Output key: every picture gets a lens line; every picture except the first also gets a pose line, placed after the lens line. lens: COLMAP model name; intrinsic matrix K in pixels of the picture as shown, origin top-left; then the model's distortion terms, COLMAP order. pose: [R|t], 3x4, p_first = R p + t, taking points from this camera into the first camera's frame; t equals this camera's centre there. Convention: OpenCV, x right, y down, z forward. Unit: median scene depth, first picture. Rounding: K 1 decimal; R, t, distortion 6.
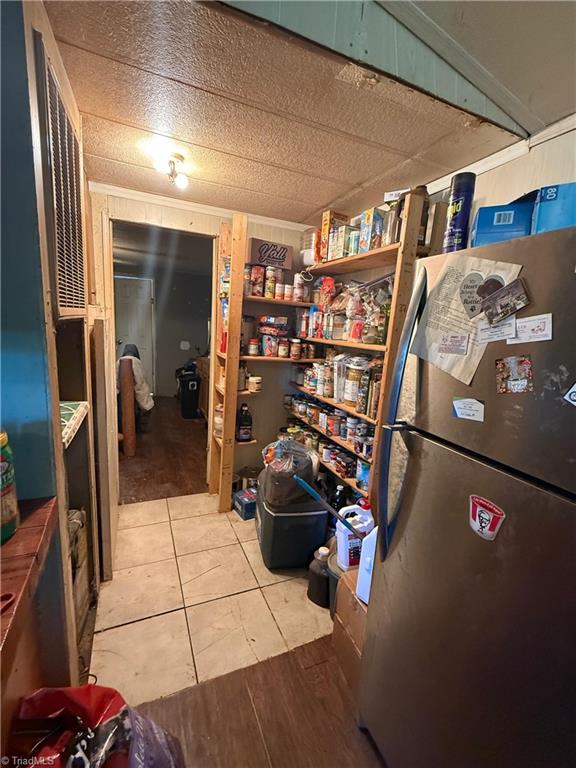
lens RADIAL K [[338.0, 0, 283.9], [0, 338.0, 387.2], [0, 0, 1]] dist [-0.001705, -0.000048]
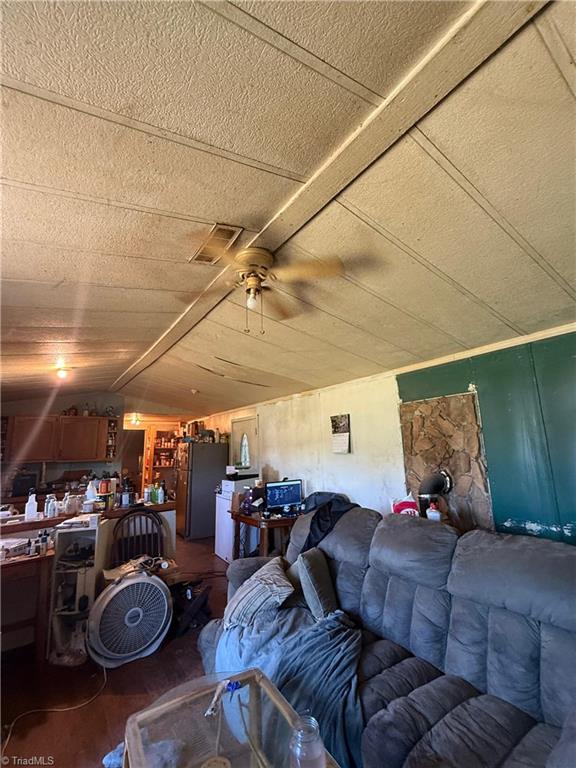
lens RADIAL K [[338.0, 0, 289.2], [0, 338.0, 387.2], [0, 0, 1]] dist [-0.001705, -0.000048]
pose [[0.980353, -0.045720, 0.191880, 0.540681], [0.110636, 0.932798, -0.342997, 0.438793], [-0.163303, 0.357487, 0.919530, -2.349870]]
